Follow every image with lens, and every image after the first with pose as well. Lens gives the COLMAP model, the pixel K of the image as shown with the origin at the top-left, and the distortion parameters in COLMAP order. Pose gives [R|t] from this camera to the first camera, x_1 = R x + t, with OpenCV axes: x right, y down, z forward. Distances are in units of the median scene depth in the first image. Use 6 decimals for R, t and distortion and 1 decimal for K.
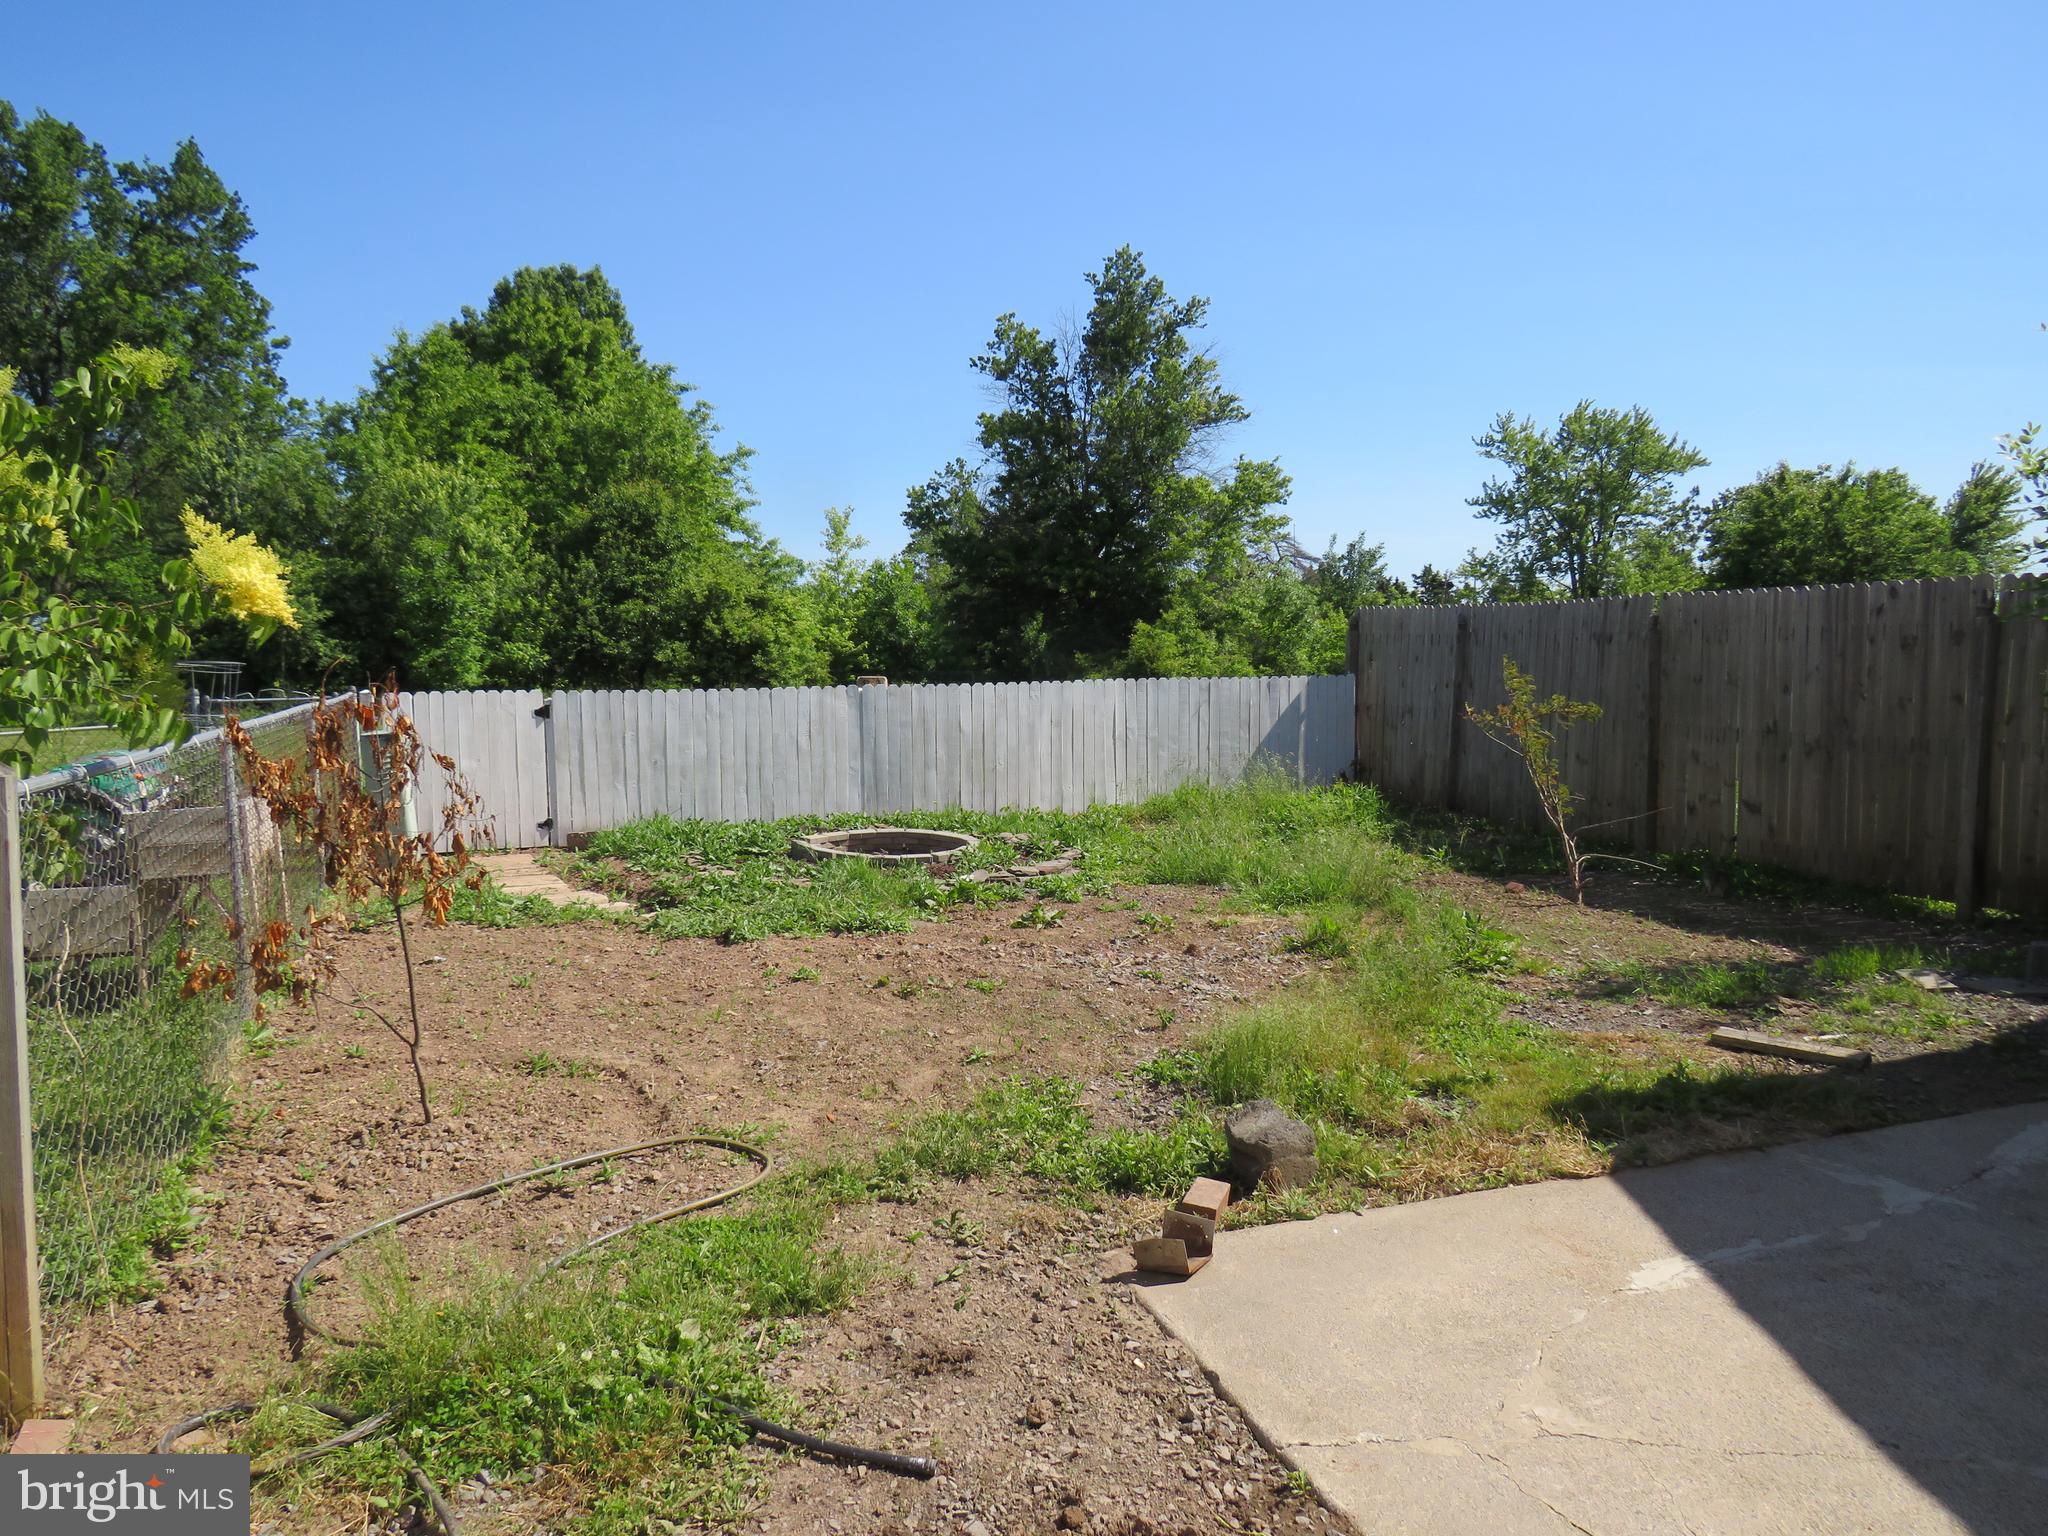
lens RADIAL K [[1454.9, 0, 1037.0], [0, 1454.9, 770.0], [0, 0, 1]] dist [-0.033340, 0.033765]
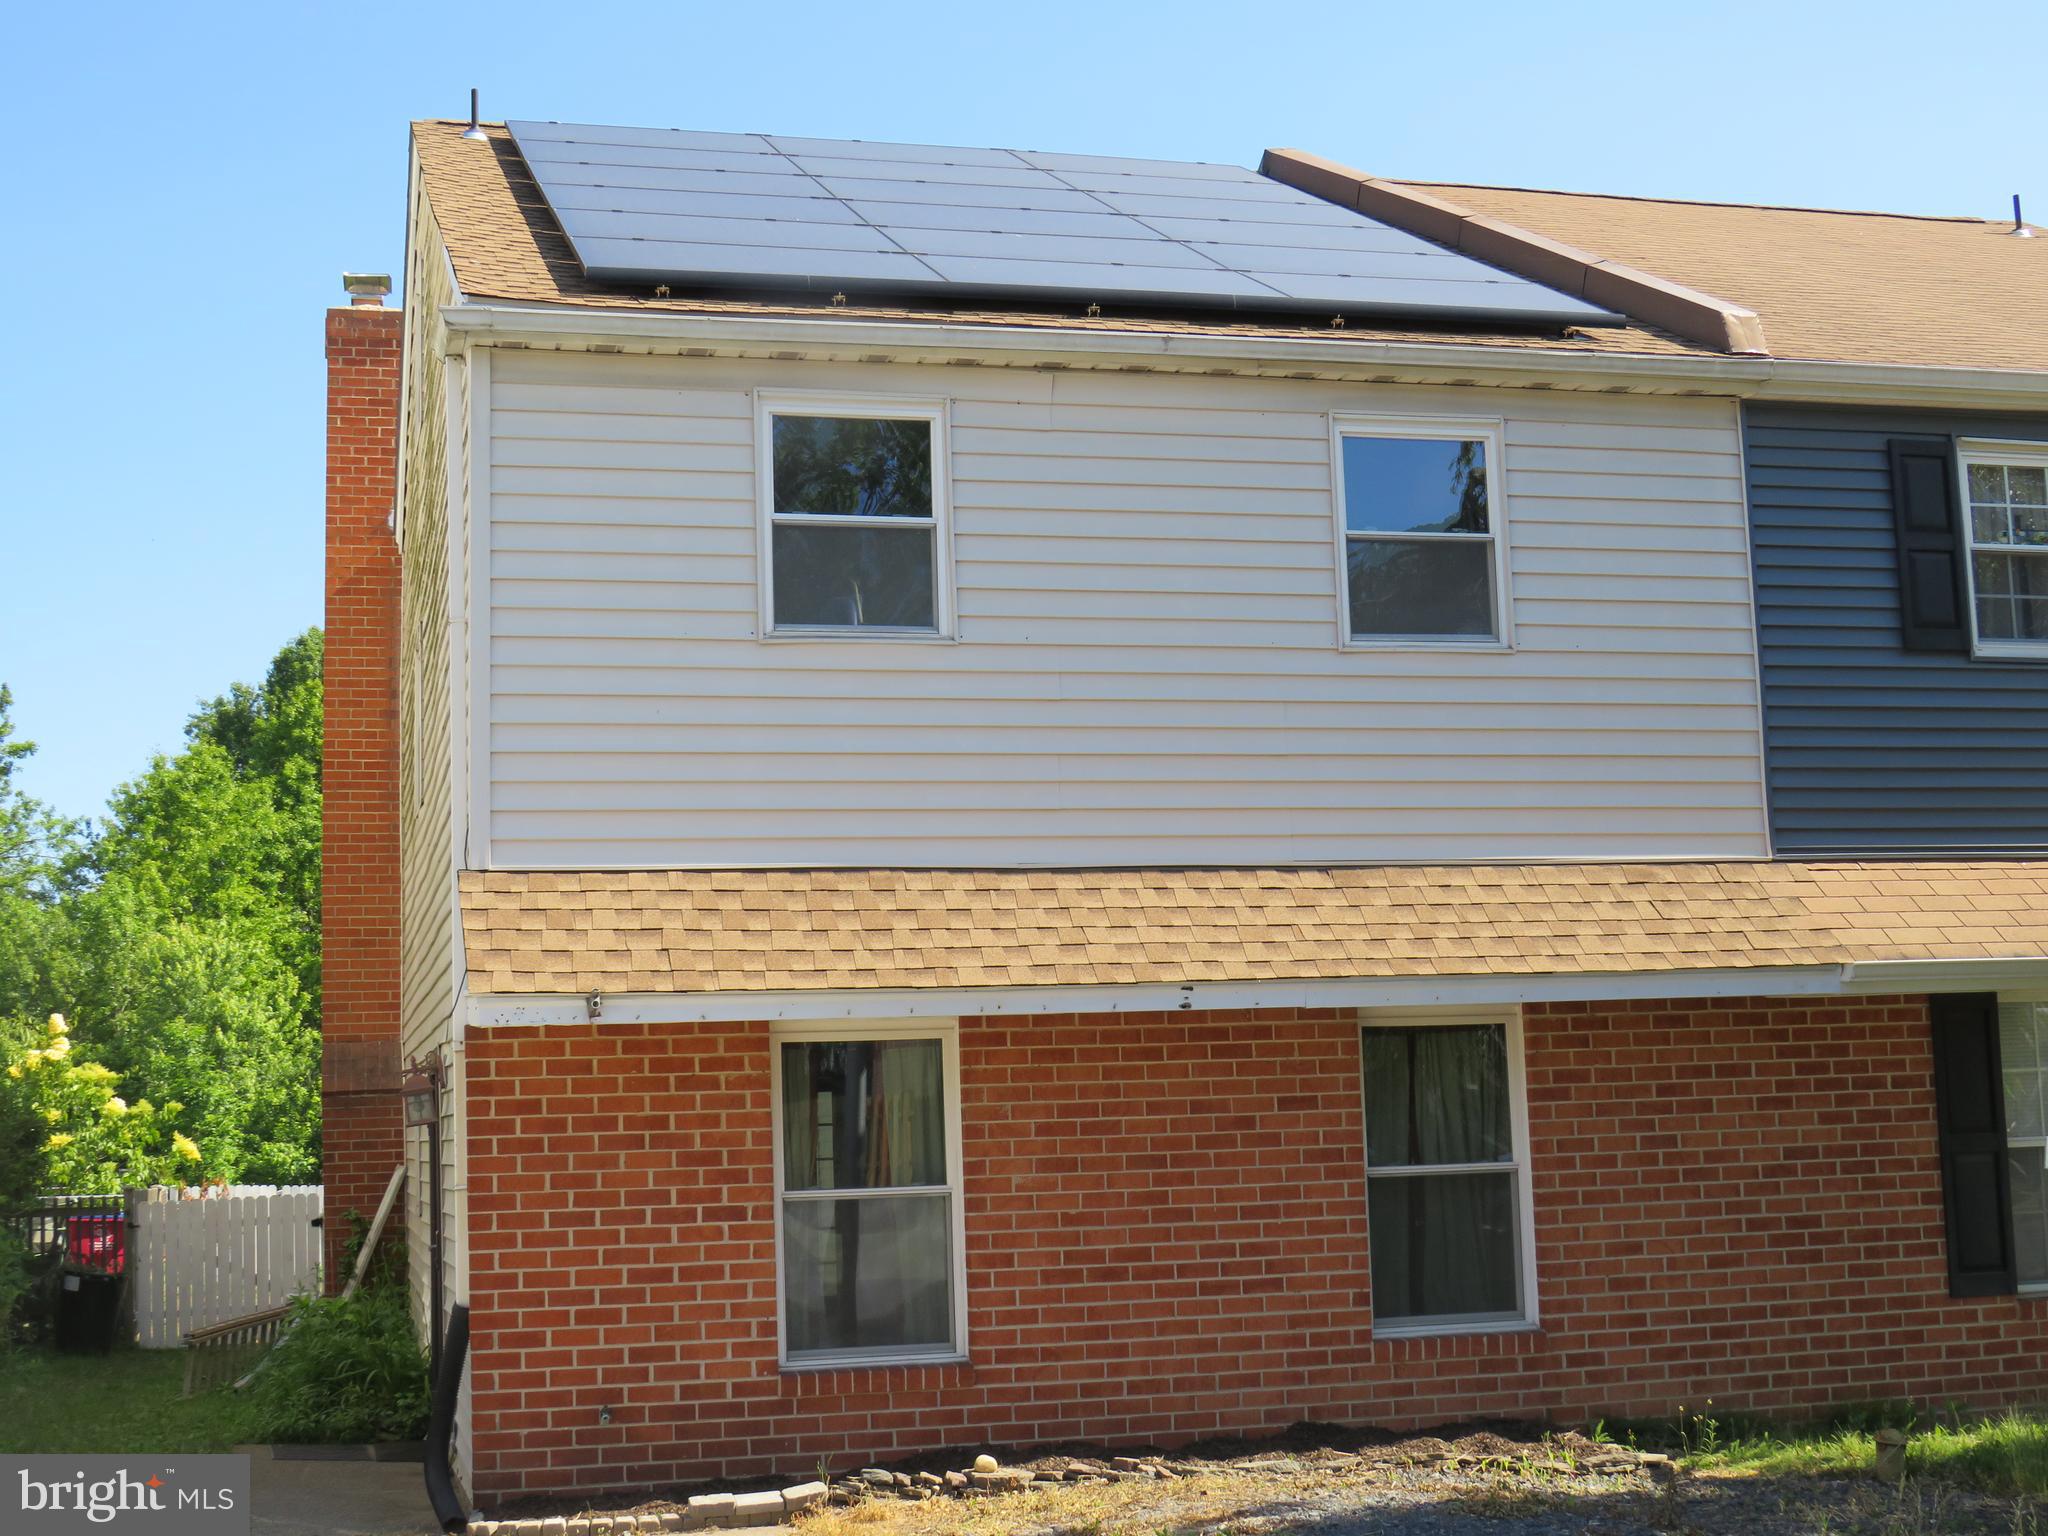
lens RADIAL K [[2791.4, 0, 1024.0], [0, 2791.4, 768.0], [0, 0, 1]] dist [-0.097029, 0.026903]
pose [[0.996096, -0.023026, -0.085216, 0.195853], [0.004400, 0.977131, -0.212595, 0.039222], [0.088163, 0.211390, 0.973418, -0.521965]]
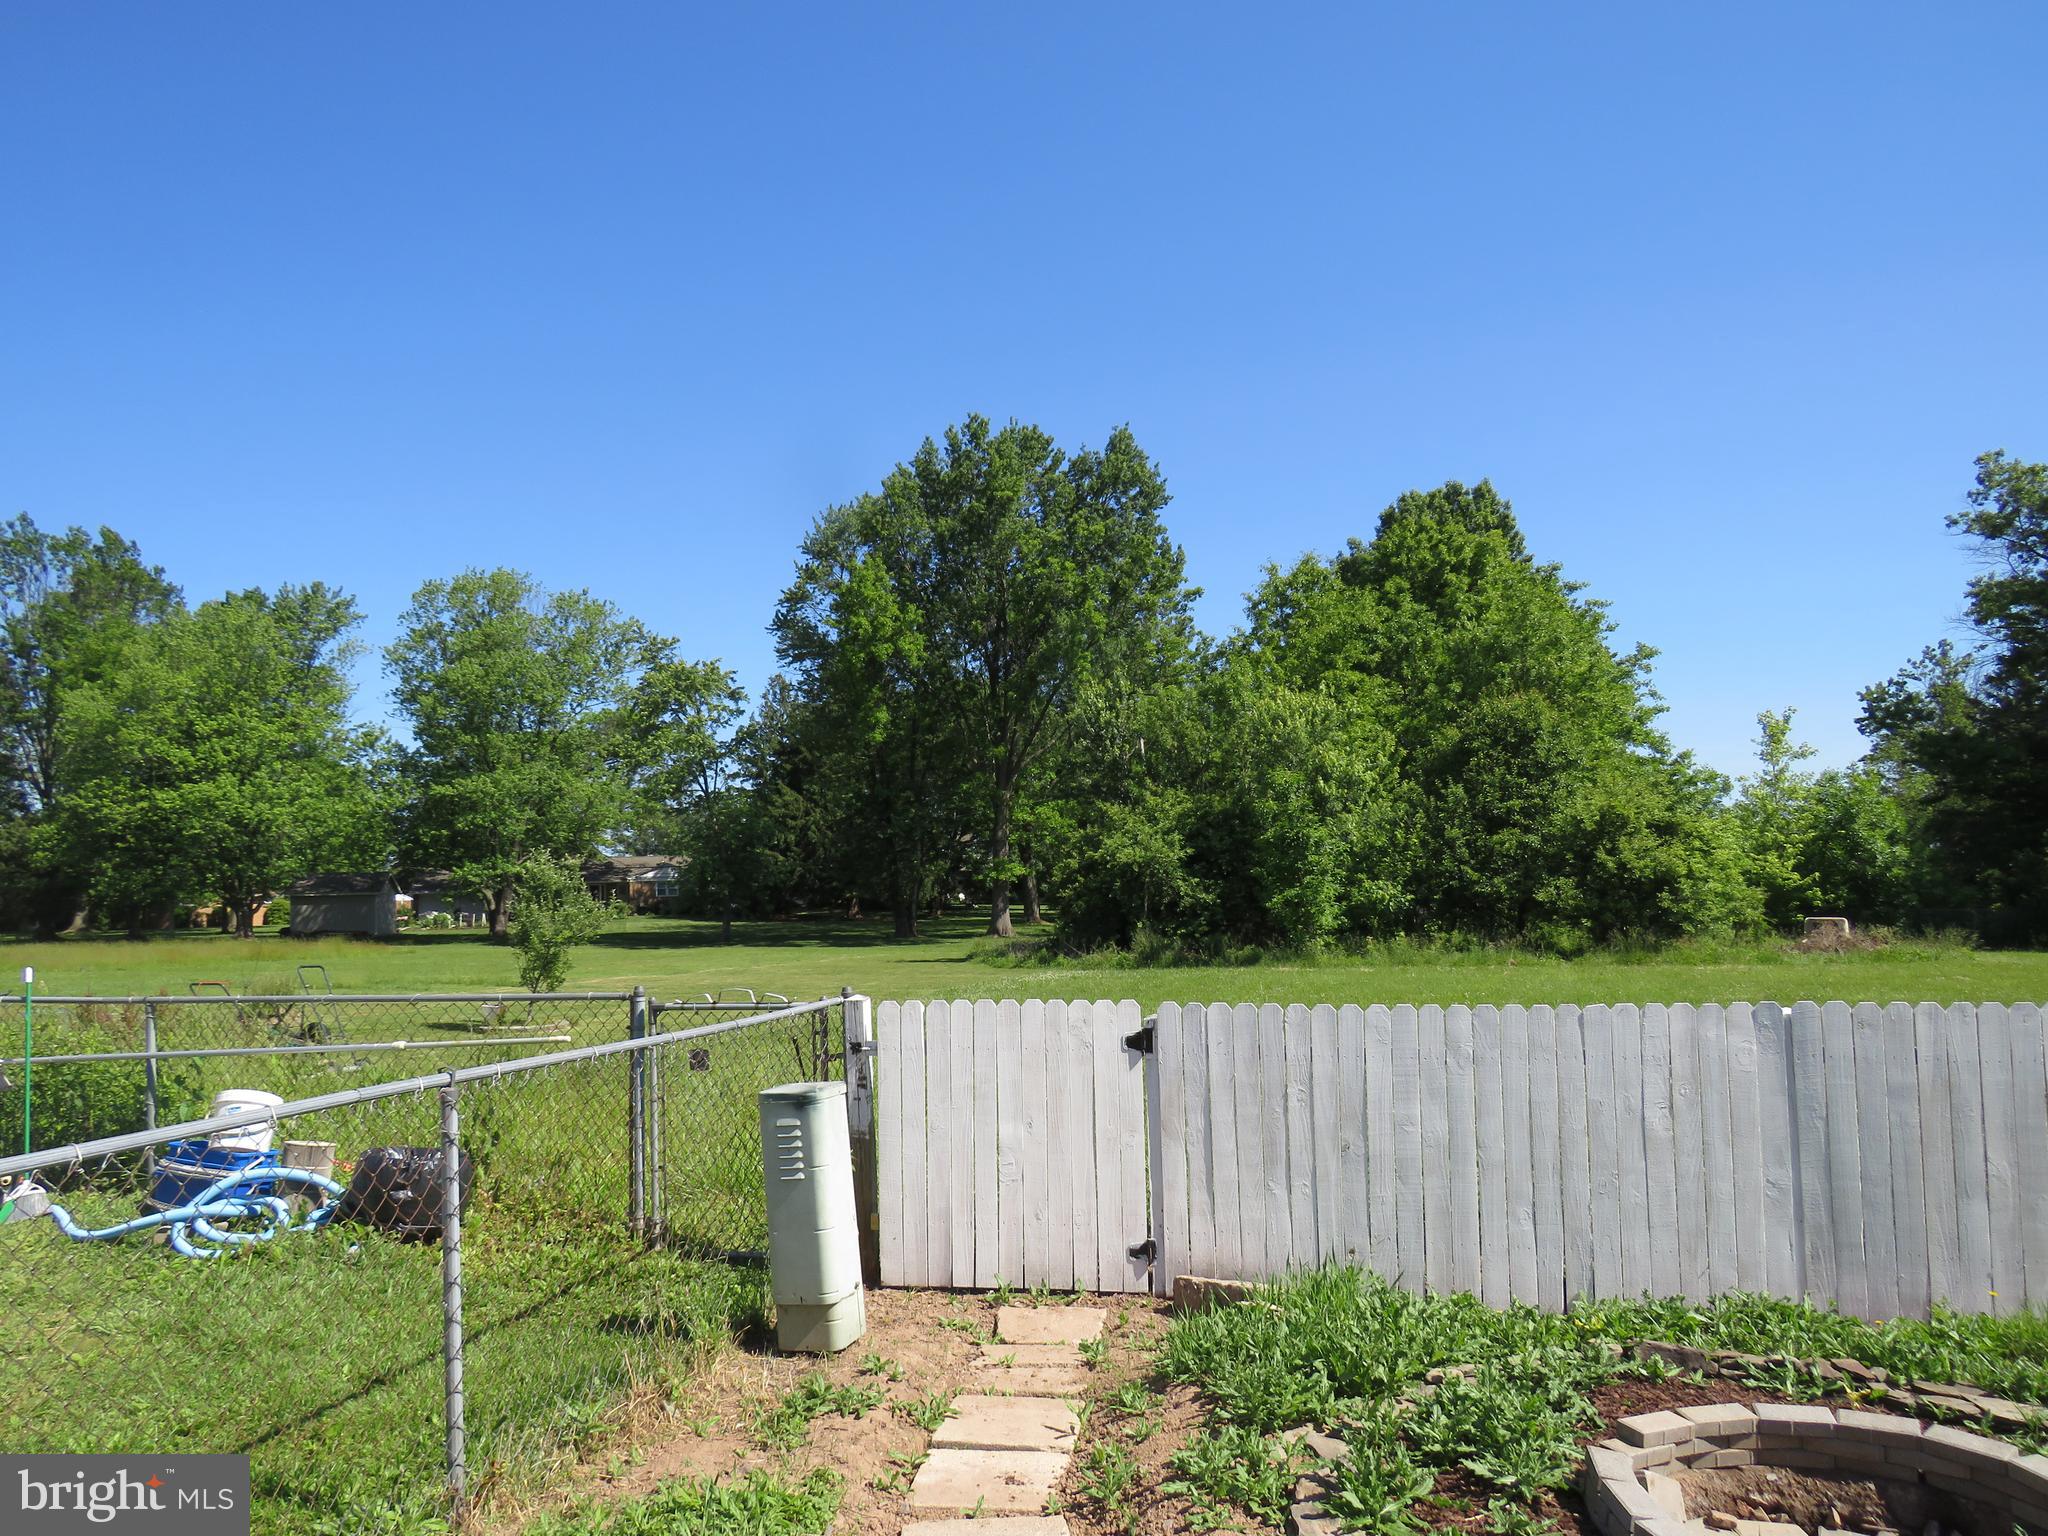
lens RADIAL K [[1472.7, 0, 1030.8], [0, 1472.7, 768.6], [0, 0, 1]] dist [-0.028842, 0.020684]
pose [[0.820030, -0.051857, -0.569966, -0.013397], [-0.038753, 0.988570, -0.145698, -0.014849], [0.571006, 0.141565, 0.808648, 0.128716]]
